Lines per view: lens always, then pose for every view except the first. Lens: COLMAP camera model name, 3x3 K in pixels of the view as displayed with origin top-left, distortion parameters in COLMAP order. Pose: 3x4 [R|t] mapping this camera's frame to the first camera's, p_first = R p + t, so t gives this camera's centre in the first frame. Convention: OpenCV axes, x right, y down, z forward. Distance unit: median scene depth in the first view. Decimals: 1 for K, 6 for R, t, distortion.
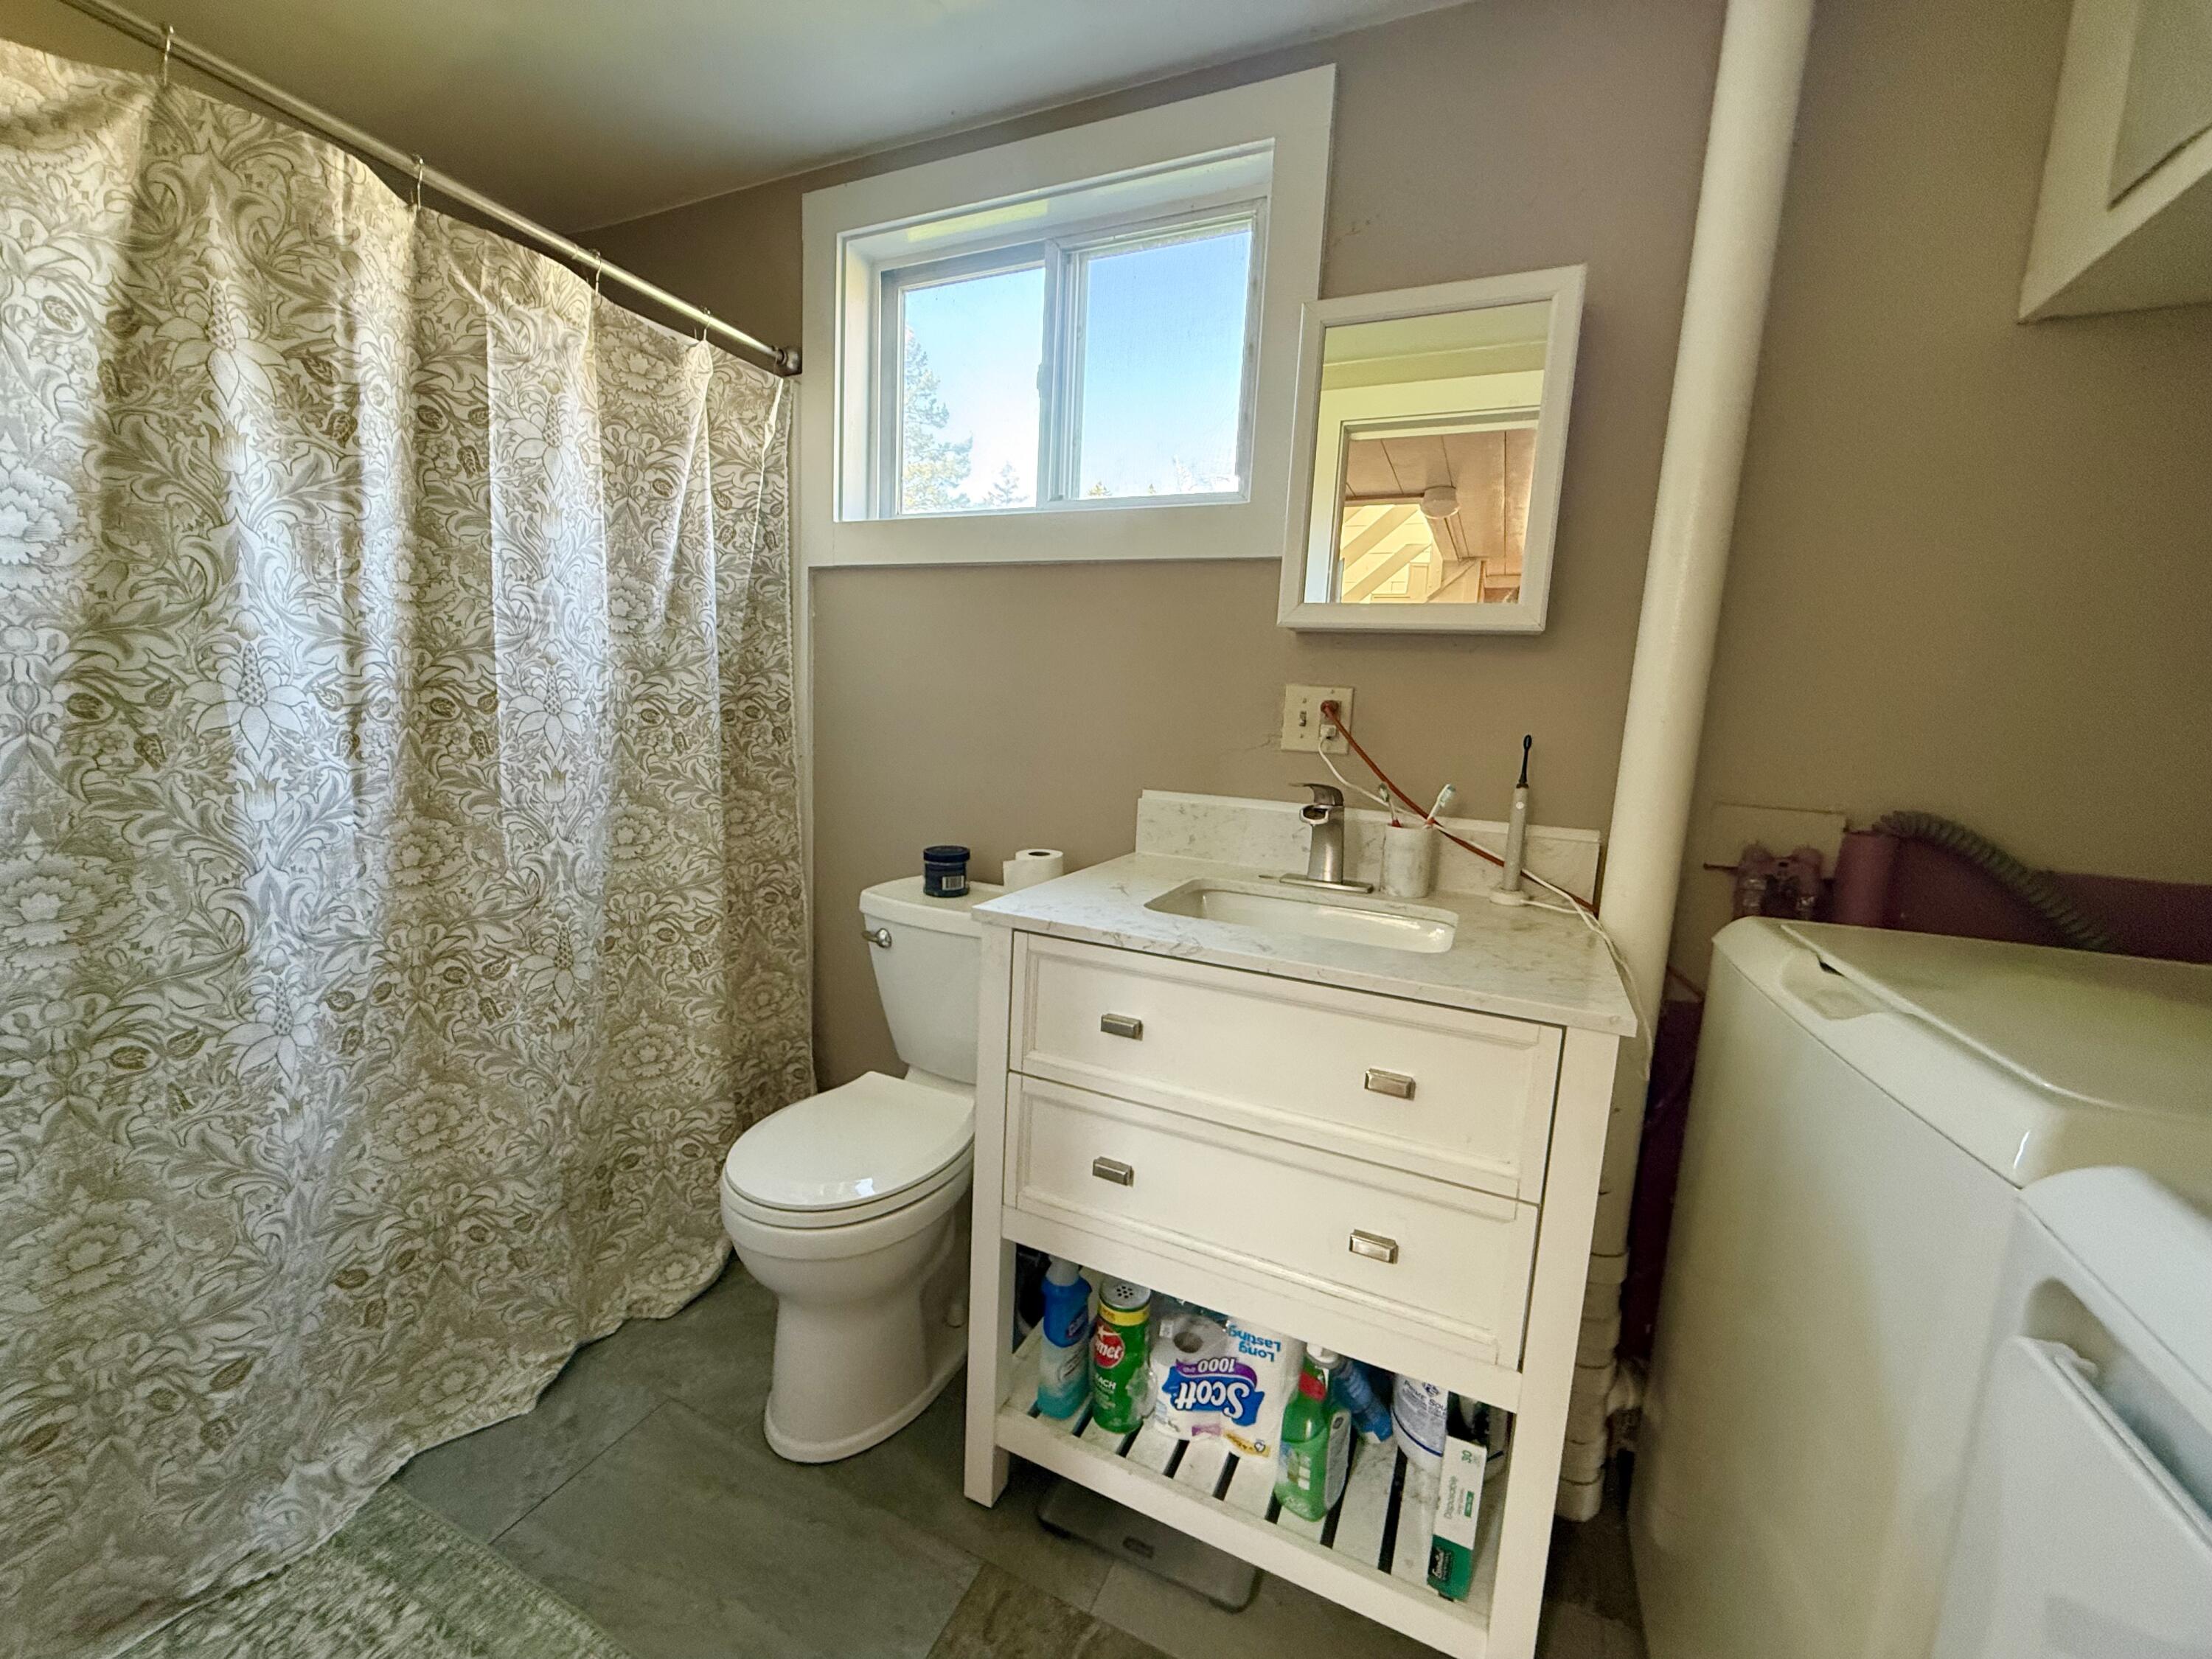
lens RADIAL K [[873.5, 0, 1101.7], [0, 873.5, 830.7], [0, 0, 1]] dist [-0.009820, -0.000336]
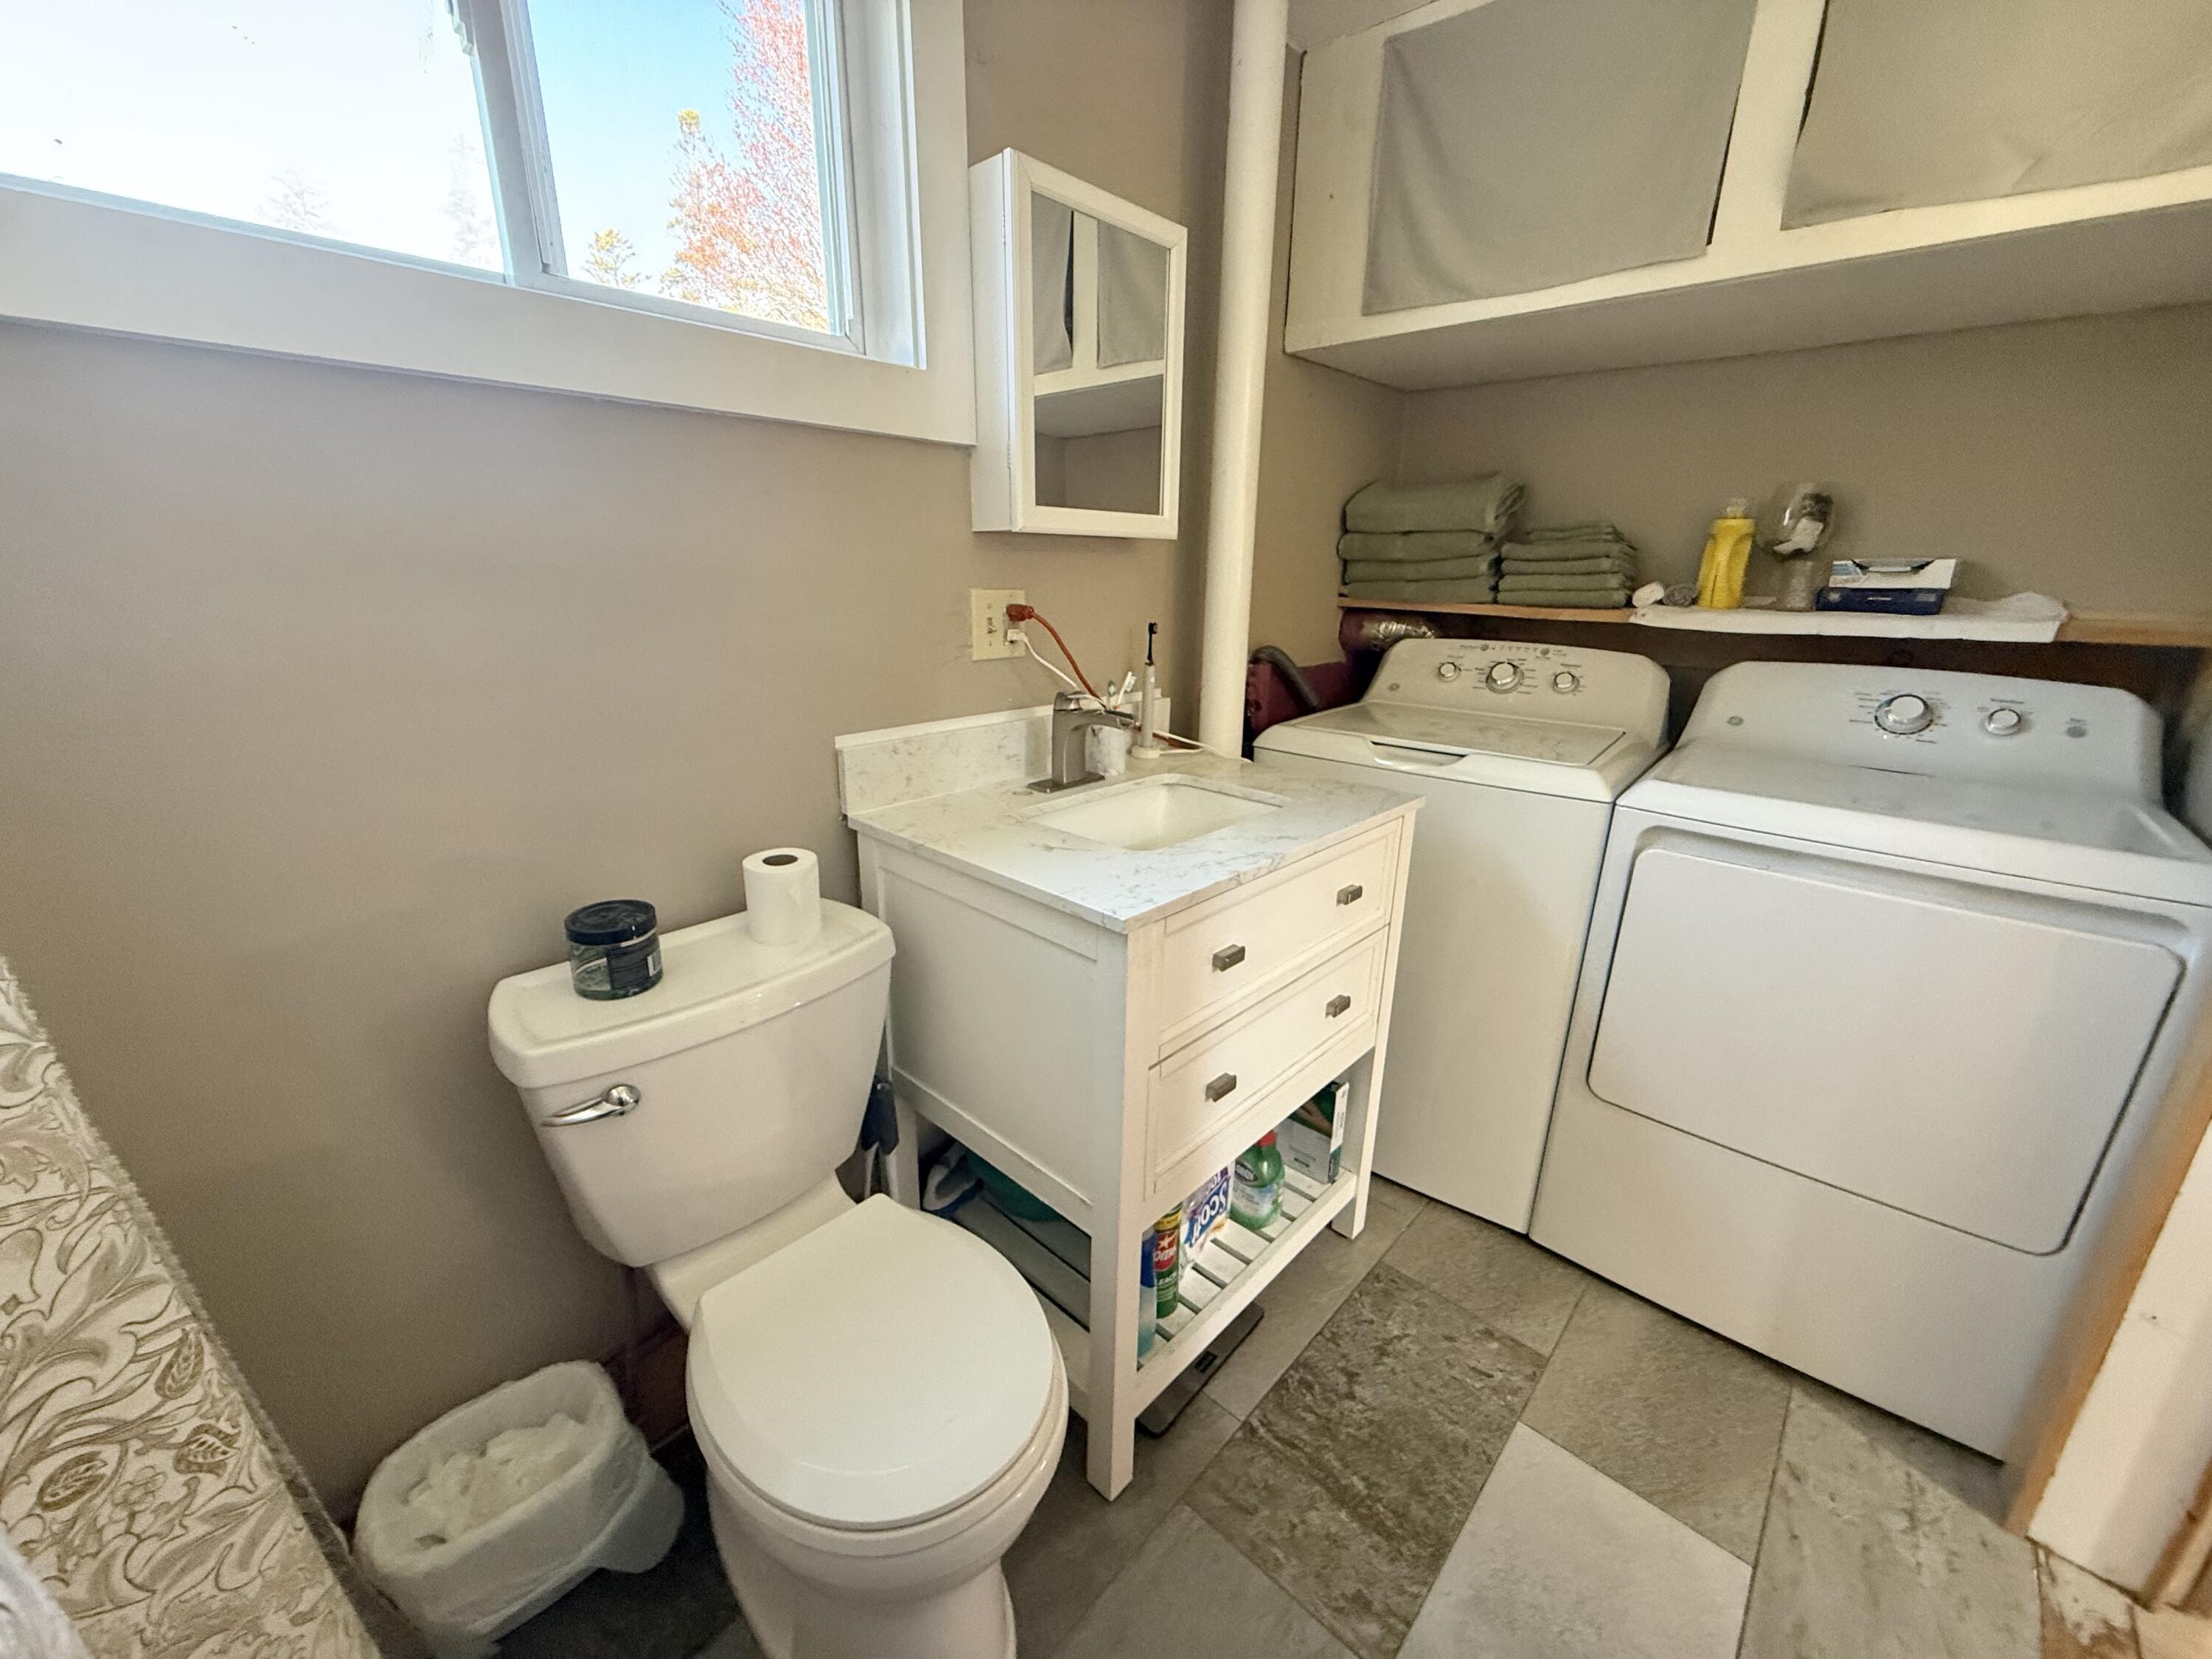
lens RADIAL K [[873.5, 0, 1103.8], [0, 873.5, 833.4], [0, 0, 1]] dist [-0.009820, -0.000336]
pose [[0.312935, -0.325560, 0.892234, -0.660919], [0.134142, 0.945150, 0.297820, -0.181690], [-0.940254, 0.026488, 0.339442, 0.568002]]
